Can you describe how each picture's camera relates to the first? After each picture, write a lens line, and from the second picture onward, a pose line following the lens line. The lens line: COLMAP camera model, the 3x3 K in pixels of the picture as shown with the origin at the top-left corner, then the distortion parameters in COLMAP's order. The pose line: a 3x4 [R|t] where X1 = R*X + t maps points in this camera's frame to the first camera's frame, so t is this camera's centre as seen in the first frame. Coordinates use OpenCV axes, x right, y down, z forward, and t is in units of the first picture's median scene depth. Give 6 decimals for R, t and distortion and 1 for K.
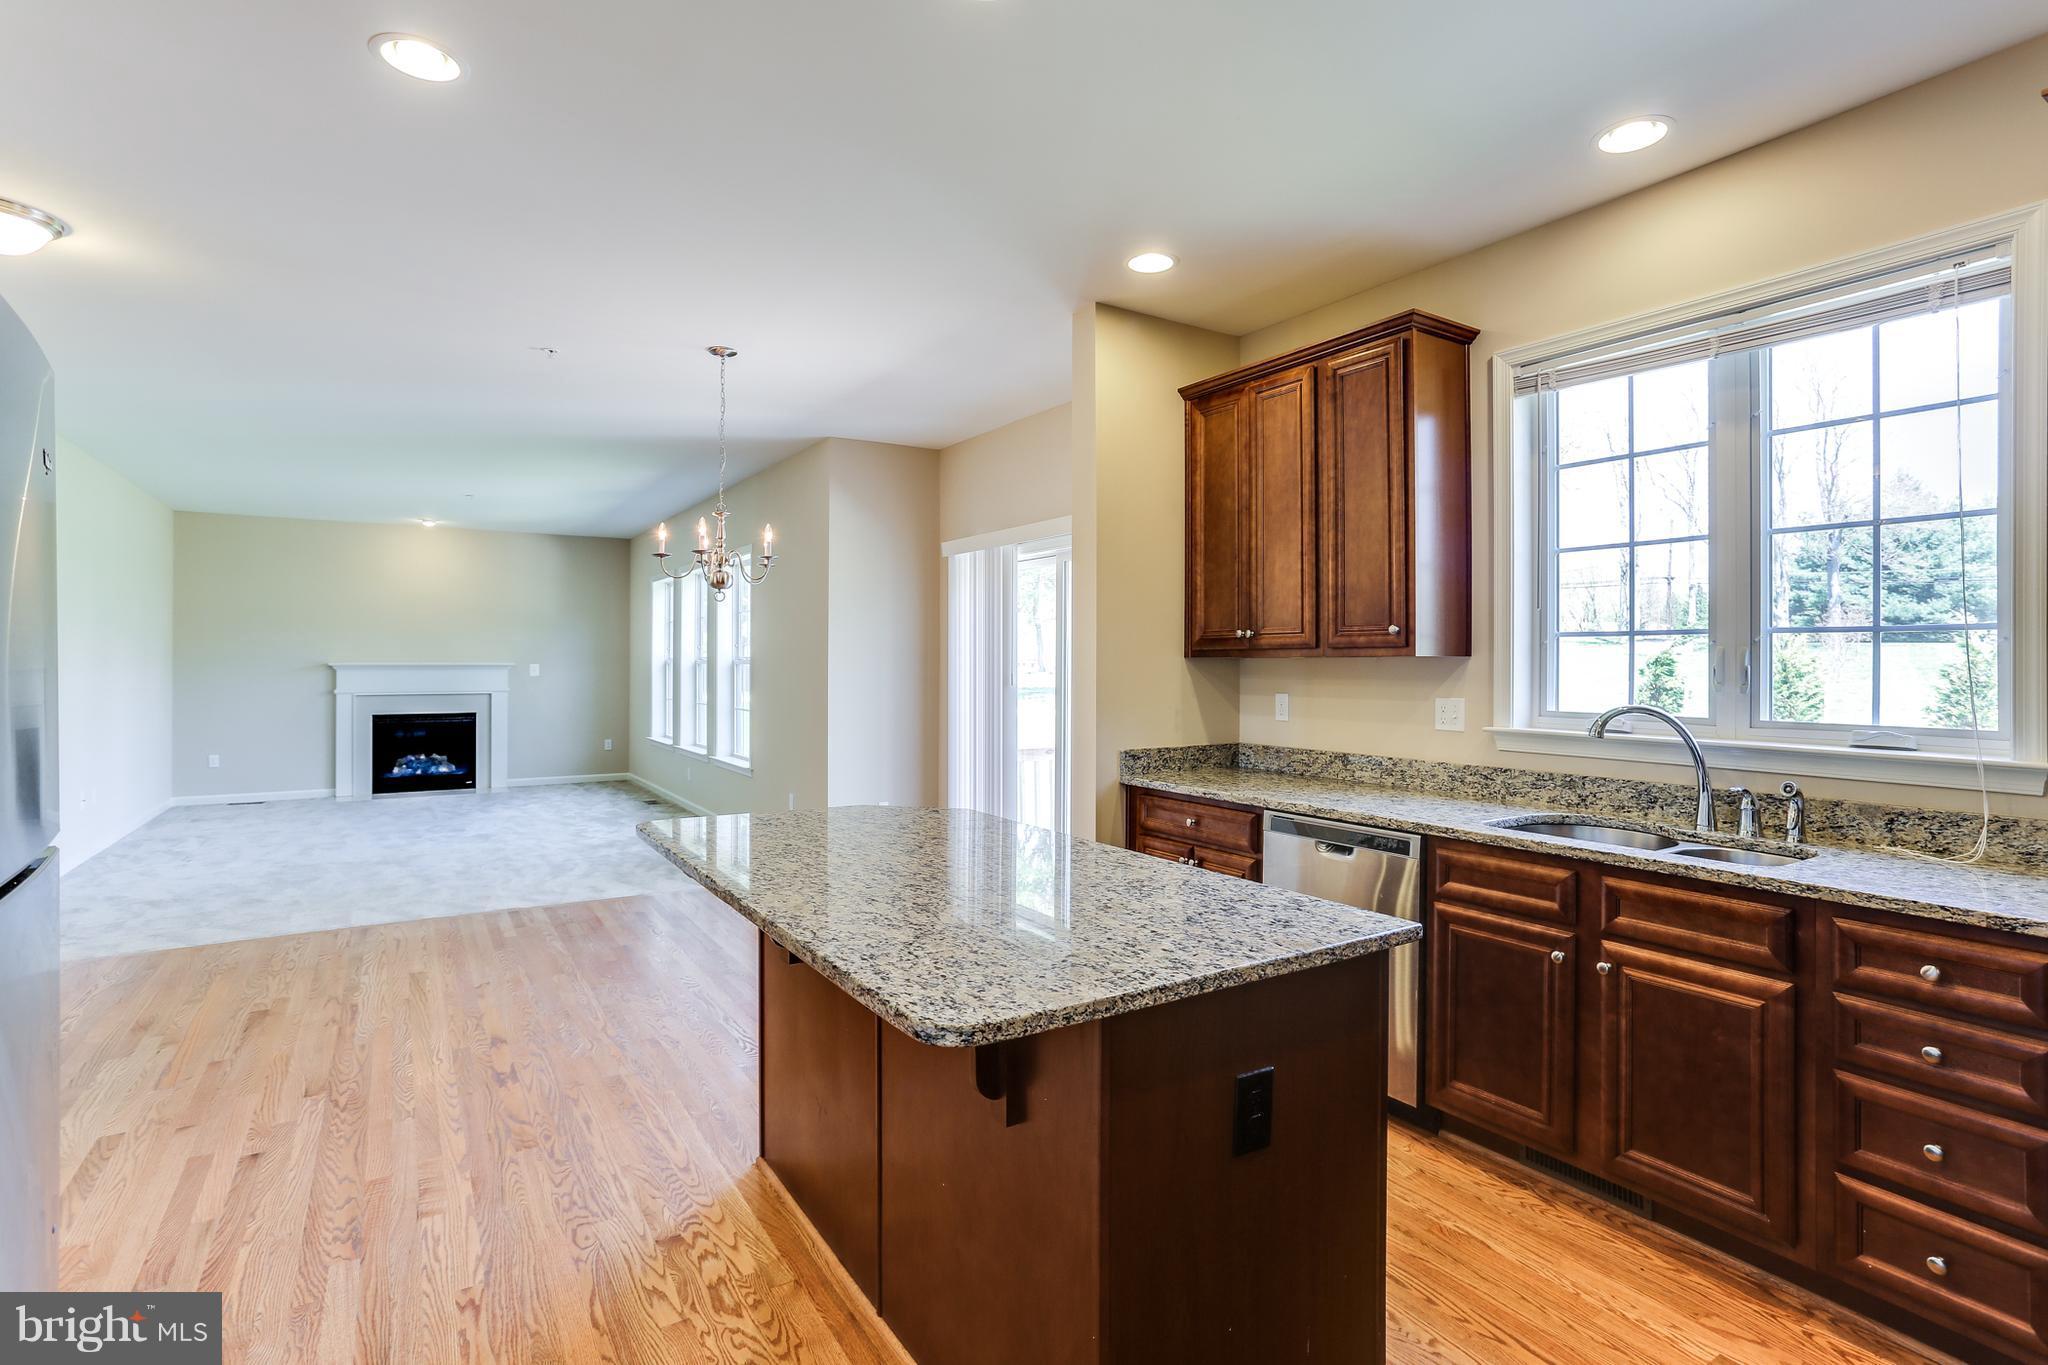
lens RADIAL K [[993.3, 0, 1033.2], [0, 993.3, 650.9], [0, 0, 1]] dist [-0.000391, -0.000117]
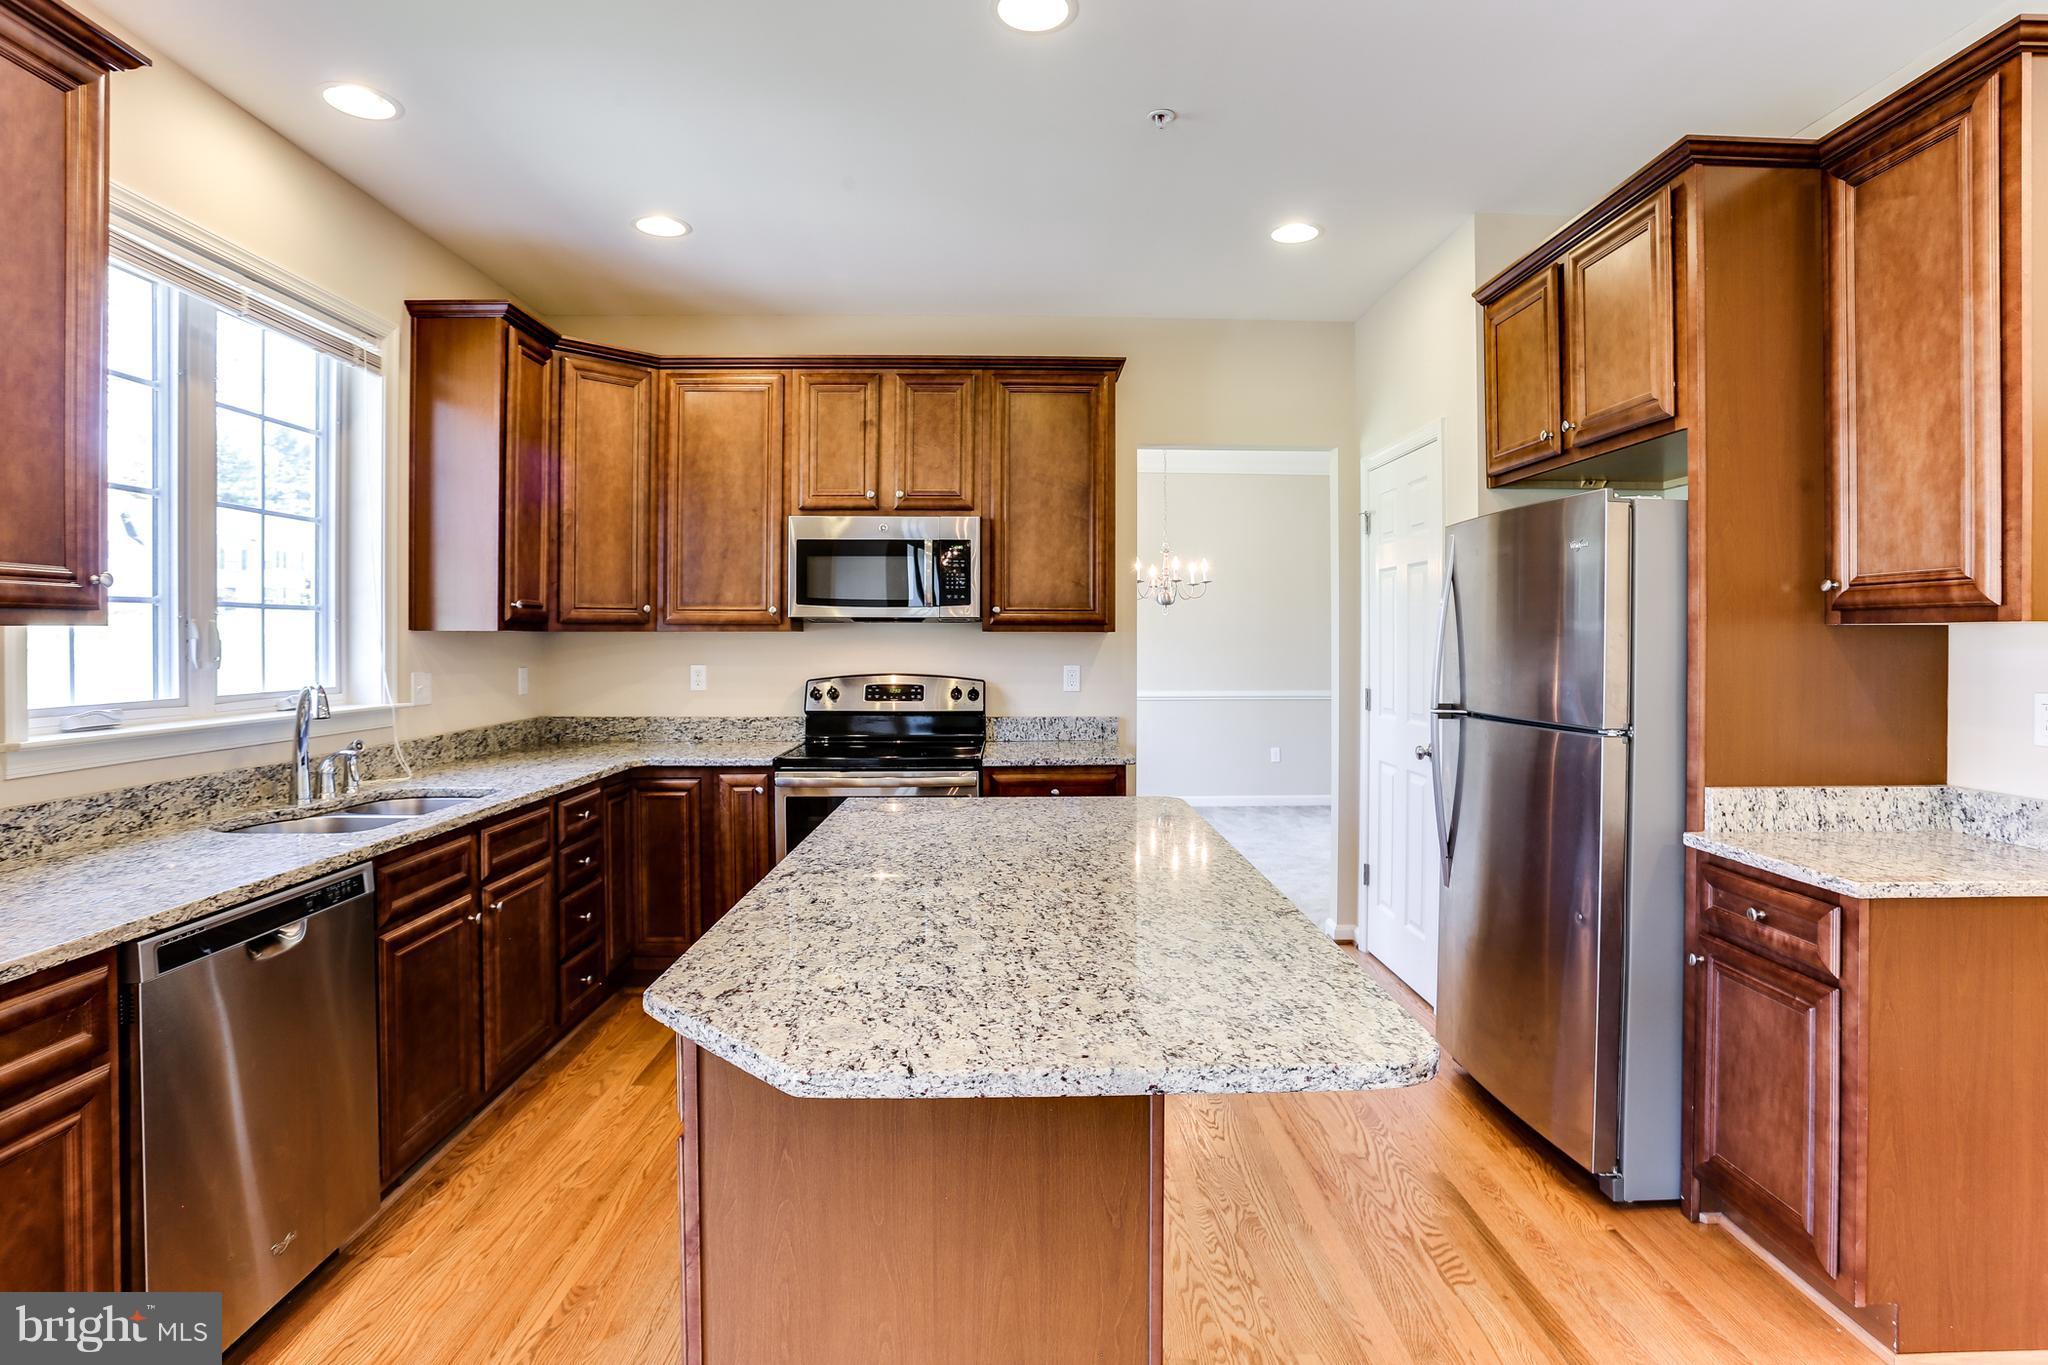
lens RADIAL K [[993.3, 0, 1033.2], [0, 993.3, 650.9], [0, 0, 1]] dist [-0.000391, -0.000117]
pose [[-0.845335, -0.009222, 0.534158, -0.458789], [-0.008283, 0.999957, 0.004155, 0.014885], [-0.534173, -0.000912, -0.845375, 1.379712]]
